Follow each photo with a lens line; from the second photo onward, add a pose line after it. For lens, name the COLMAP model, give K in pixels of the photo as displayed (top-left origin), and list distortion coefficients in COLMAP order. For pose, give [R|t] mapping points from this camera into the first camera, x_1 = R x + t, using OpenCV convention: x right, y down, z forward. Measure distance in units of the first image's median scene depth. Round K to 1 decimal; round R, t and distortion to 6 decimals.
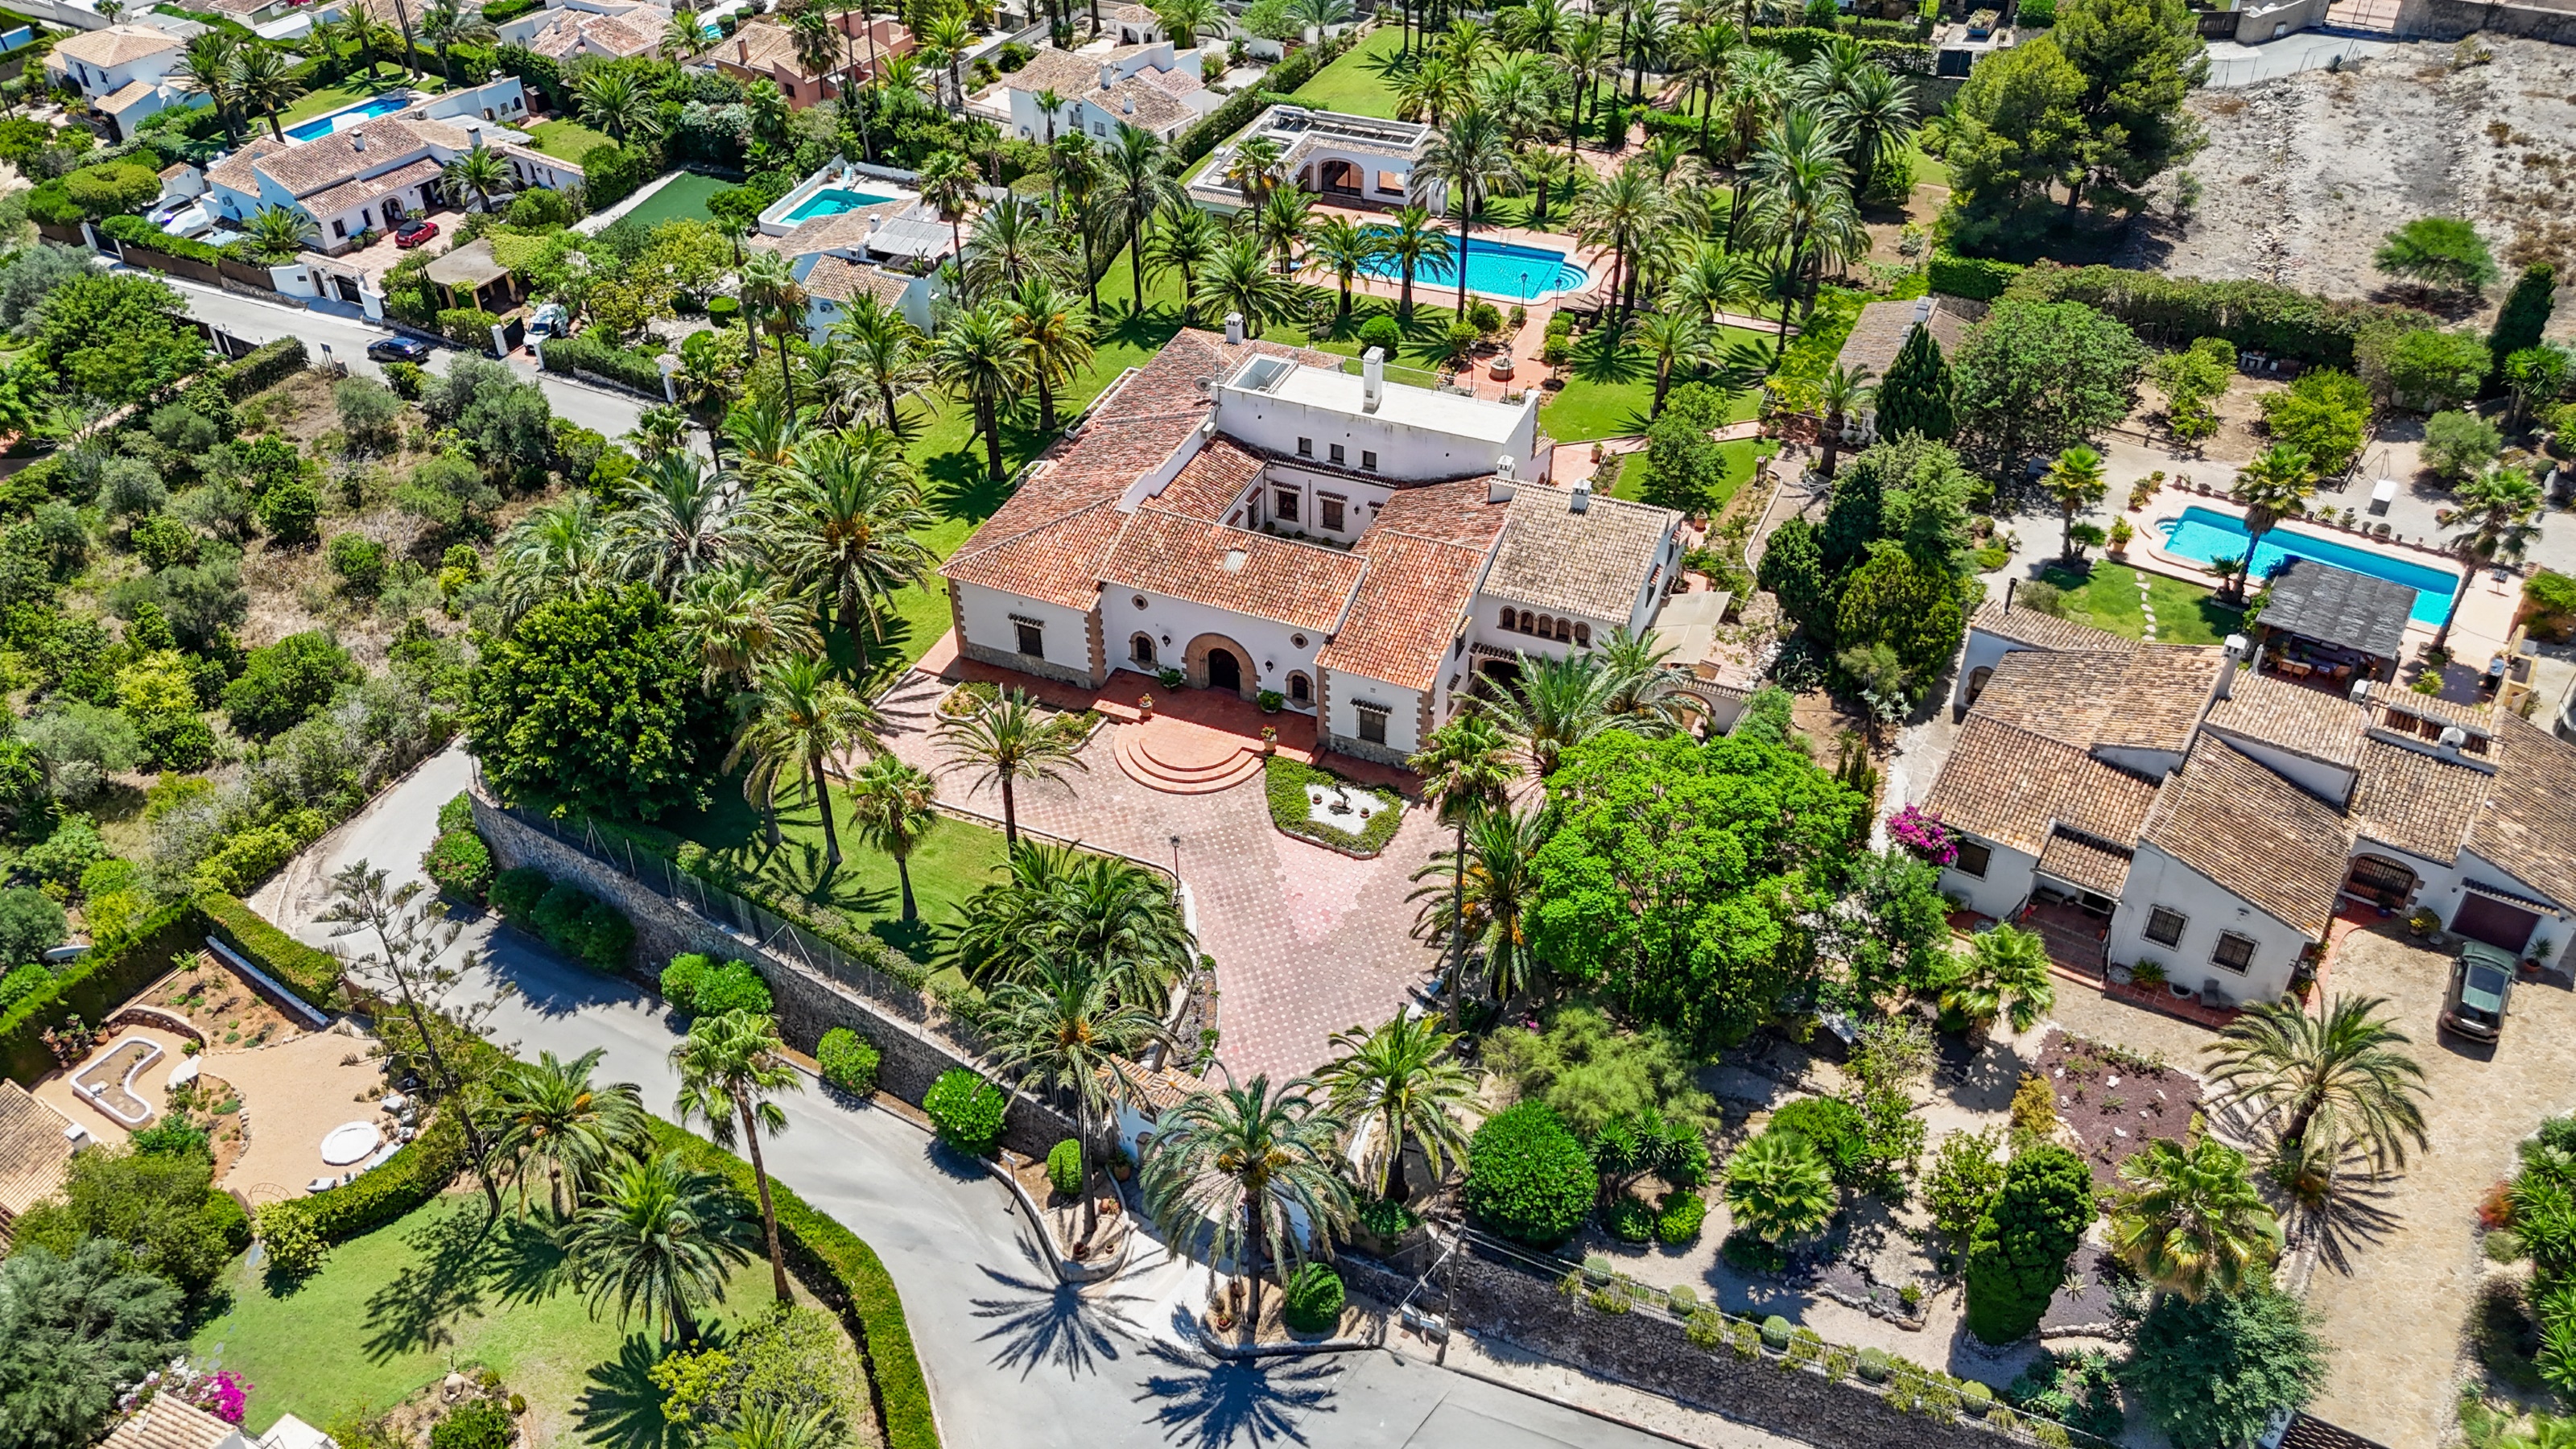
lens RADIAL K [[2003.8, 0, 1286.4], [0, 2003.8, 719.5], [0, 0, 1]] dist [0.039250, -0.013350]
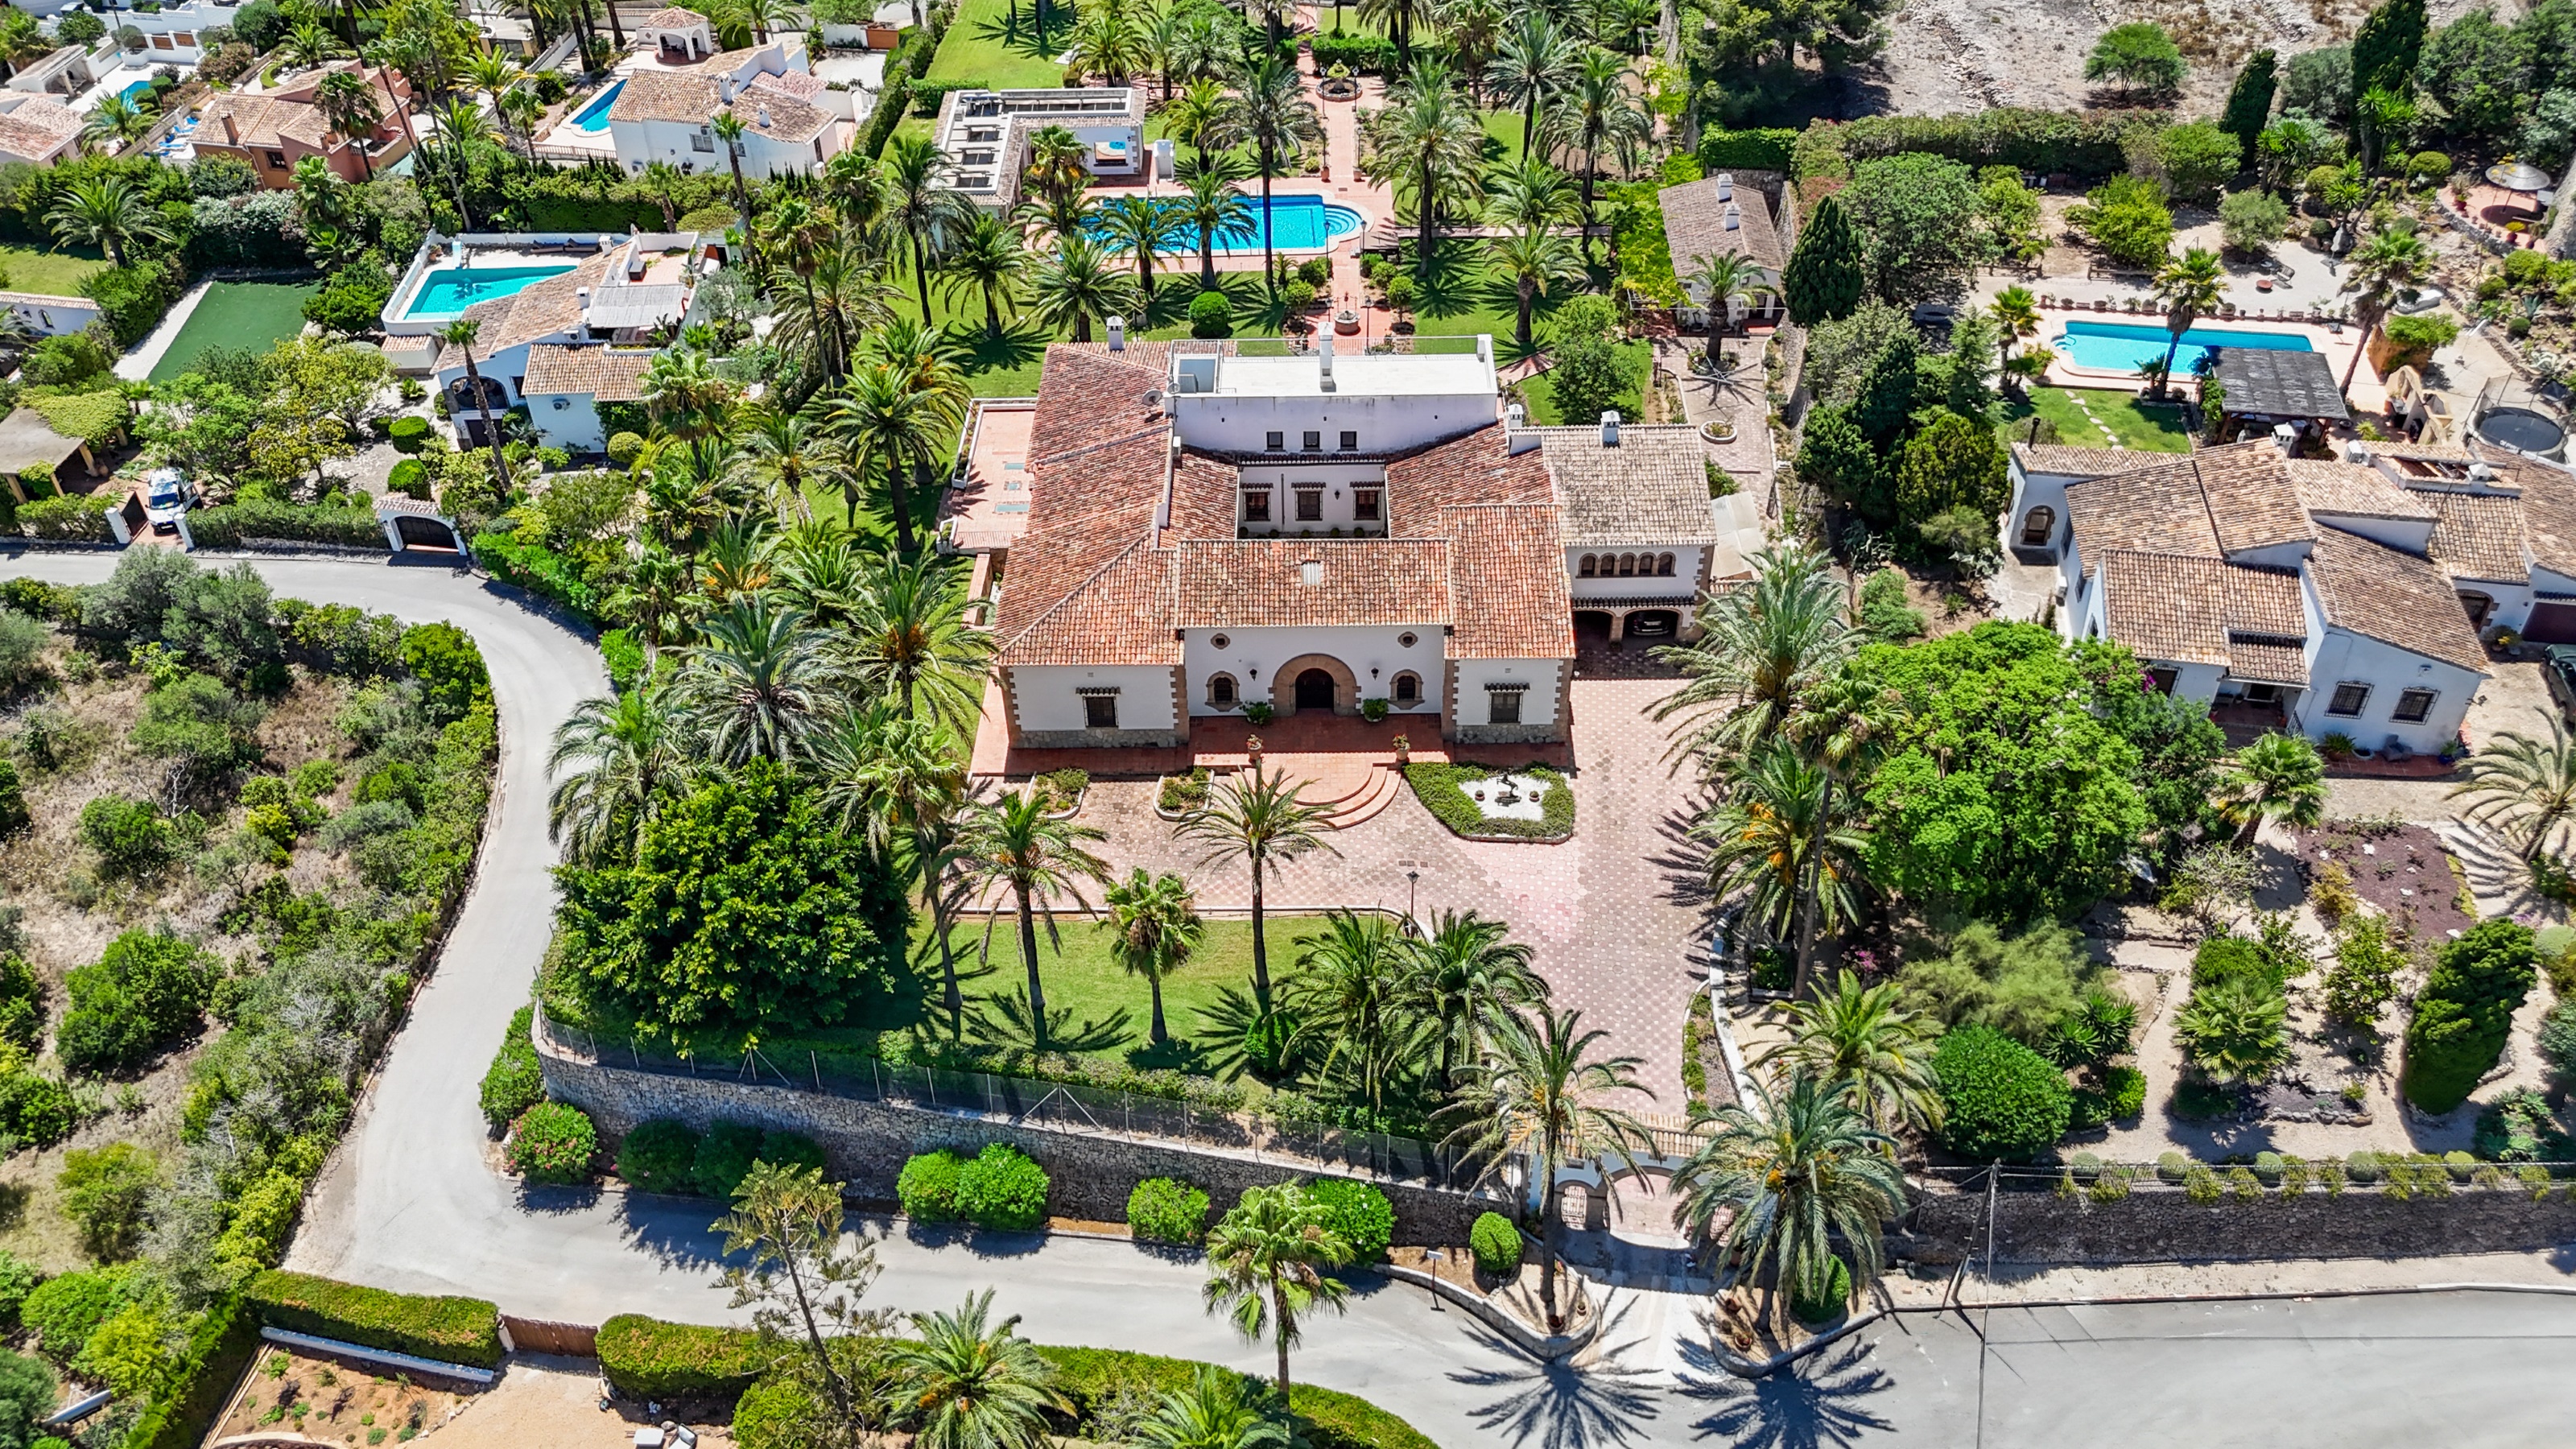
lens RADIAL K [[2003.8, 0, 1295.3], [0, 2003.8, 733.5], [0, 0, 1]] dist [0.039250, -0.013350]
pose [[0.919794, -0.253619, 0.299425, -0.334007], [0.243019, 0.967287, 0.072789, -0.077396], [-0.308091, 0.005815, 0.951339, 0.113630]]
